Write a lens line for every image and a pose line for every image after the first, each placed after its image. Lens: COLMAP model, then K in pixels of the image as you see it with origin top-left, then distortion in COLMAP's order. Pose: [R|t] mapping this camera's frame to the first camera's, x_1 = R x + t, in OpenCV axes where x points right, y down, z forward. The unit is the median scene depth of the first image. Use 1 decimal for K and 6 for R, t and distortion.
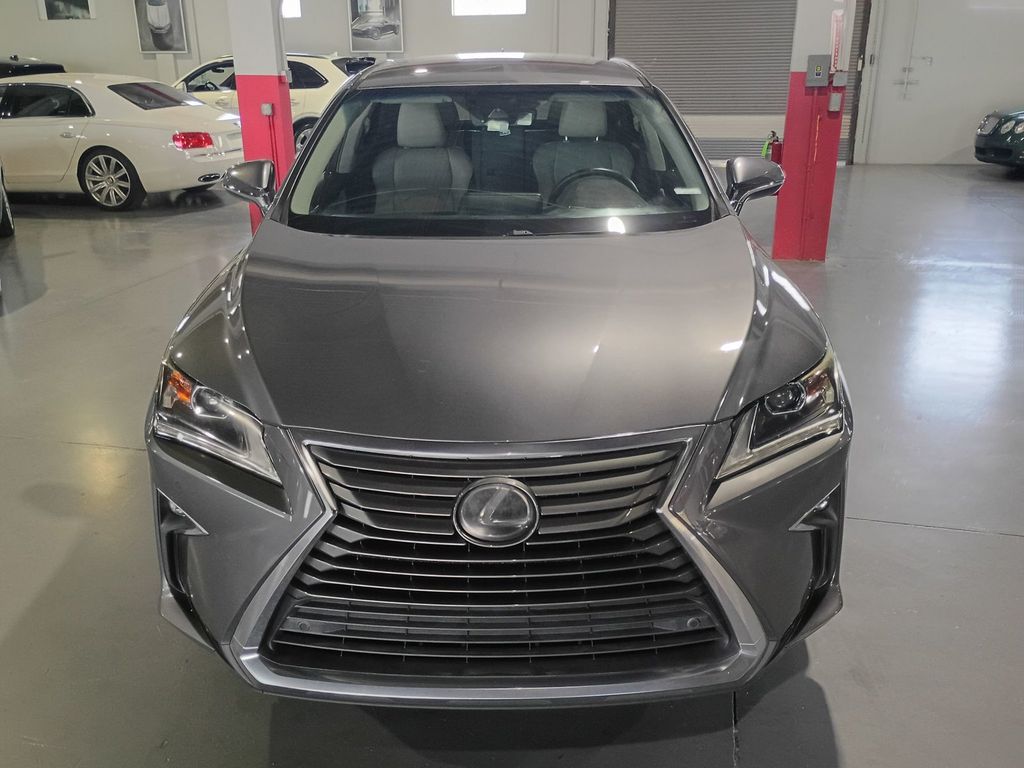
lens RADIAL K [[899.2, 0, 507.7], [0, 899.2, 381.2], [0, 0, 1]] dist [0.027095, -0.017972]
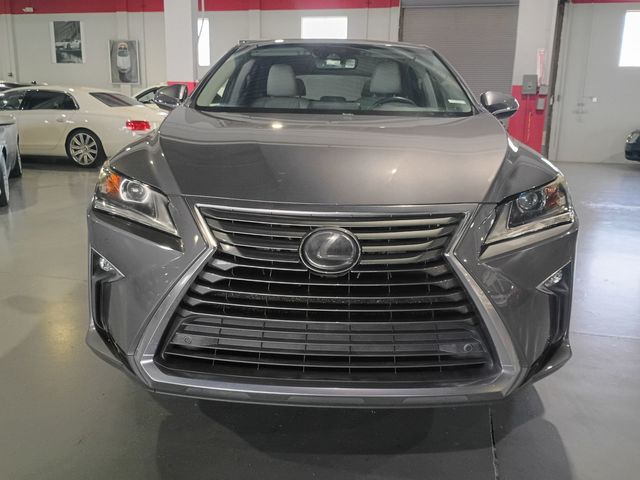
lens RADIAL K [[565.2, 0, 321.0], [0, 565.2, 229.4], [0, 0, 1]] dist [0.053287, -0.056355]
pose [[0.999244, 0.036703, -0.012780, -0.013373], [-0.037995, 0.991730, -0.122590, 0.178347], [0.008175, 0.122983, 0.992375, 0.097479]]
